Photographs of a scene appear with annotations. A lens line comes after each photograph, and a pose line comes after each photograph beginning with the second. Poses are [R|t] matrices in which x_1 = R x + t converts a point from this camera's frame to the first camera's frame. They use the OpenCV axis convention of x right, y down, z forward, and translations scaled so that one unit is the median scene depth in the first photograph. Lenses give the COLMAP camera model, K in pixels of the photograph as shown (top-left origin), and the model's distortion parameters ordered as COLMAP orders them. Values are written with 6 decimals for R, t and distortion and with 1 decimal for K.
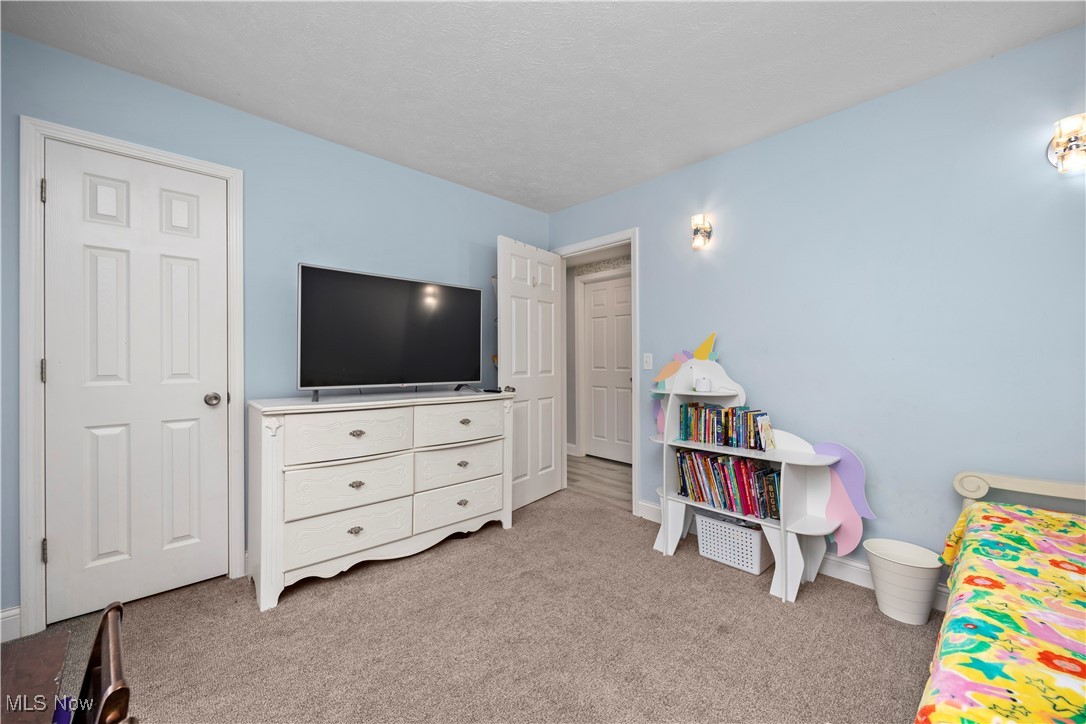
lens RADIAL K [[426.2, 0, 542.2], [0, 426.2, 358.6], [0, 0, 1]] dist [-0.000092, -0.000033]
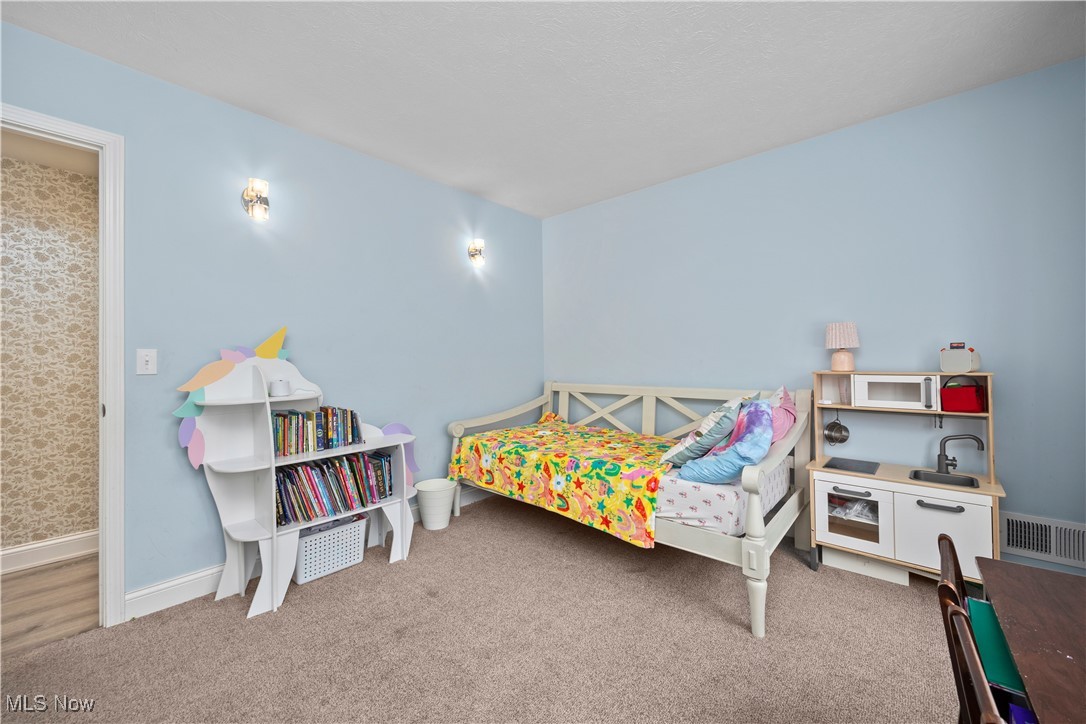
lens RADIAL K [[426.2, 0, 542.2], [0, 426.2, 358.6], [0, 0, 1]] dist [-0.000092, -0.000033]
pose [[-0.109370, 0.001078, 0.994001, -0.562699], [0.005278, 0.999986, -0.000504, 0.007253], [-0.993987, 0.005191, -0.109374, 0.631924]]
